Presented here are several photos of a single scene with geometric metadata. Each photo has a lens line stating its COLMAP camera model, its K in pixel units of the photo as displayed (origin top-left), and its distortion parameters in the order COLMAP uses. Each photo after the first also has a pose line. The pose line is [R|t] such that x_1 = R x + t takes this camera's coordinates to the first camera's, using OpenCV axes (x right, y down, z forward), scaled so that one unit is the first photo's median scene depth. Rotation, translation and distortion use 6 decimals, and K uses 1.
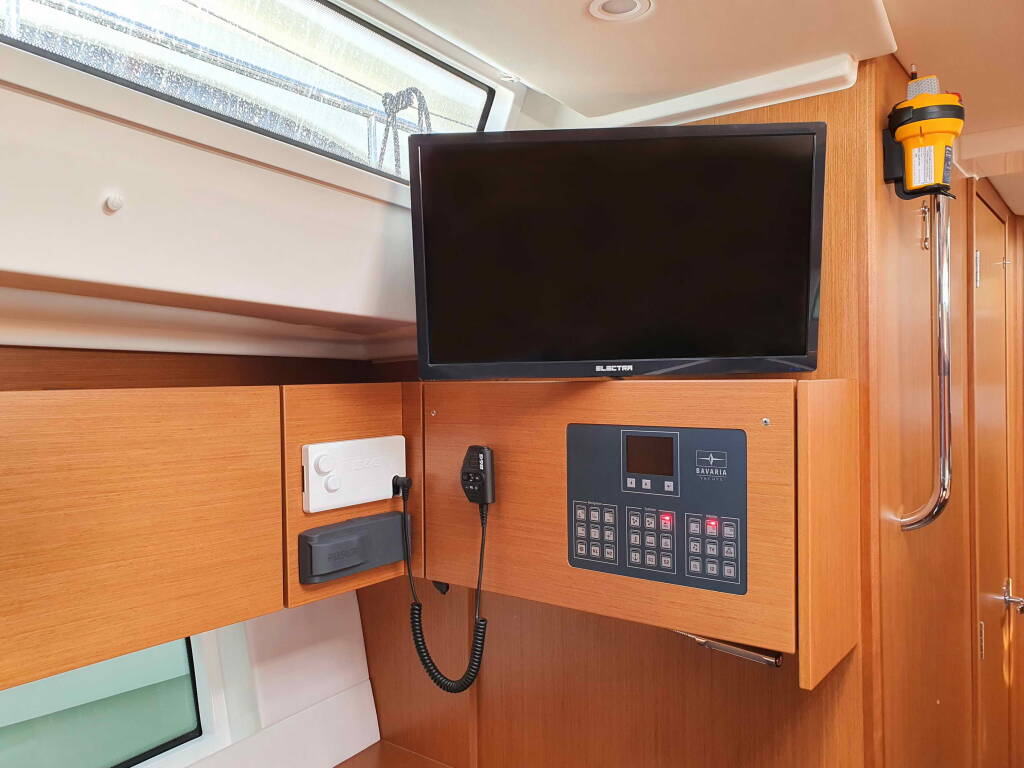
lens RADIAL K [[799.3, 0, 509.1], [0, 799.3, 382.7], [0, 0, 1]] dist [0.045258, -0.005393]
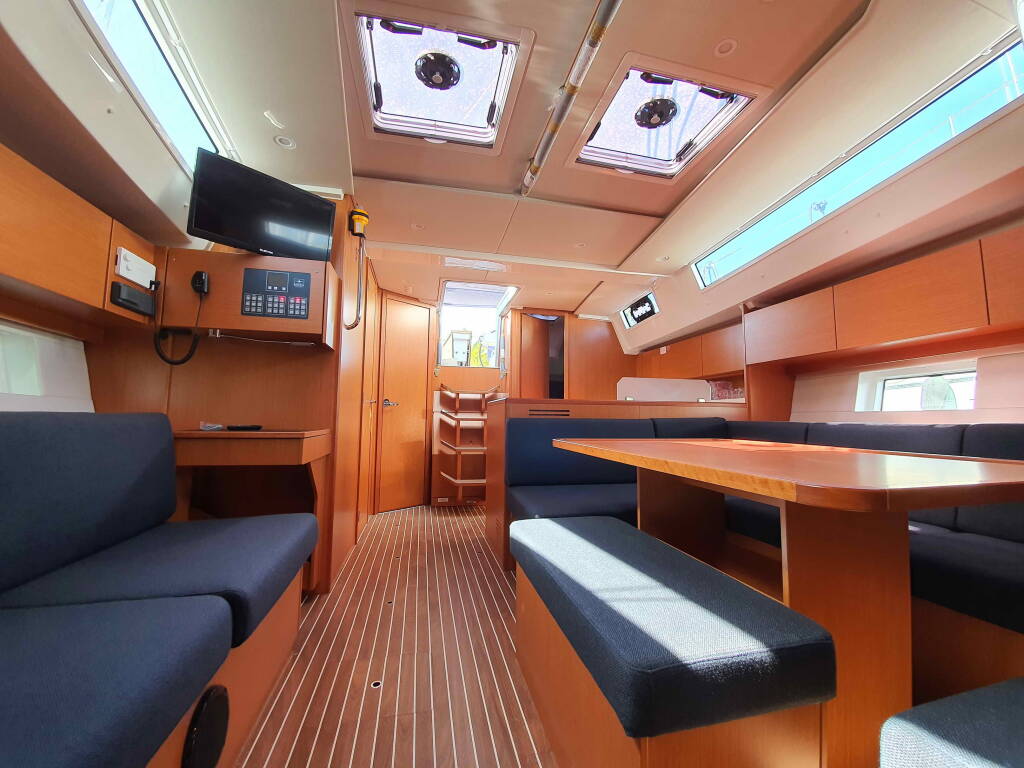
lens RADIAL K [[409.7, 0, 512.5], [0, 409.7, 386.7], [0, 0, 1]] dist [-0.004006, -0.000491]
pose [[0.644501, 0.079234, 0.760487, -0.422929], [-0.014977, 0.995734, -0.091051, 0.641671], [-0.764456, 0.047293, 0.642938, -0.745571]]
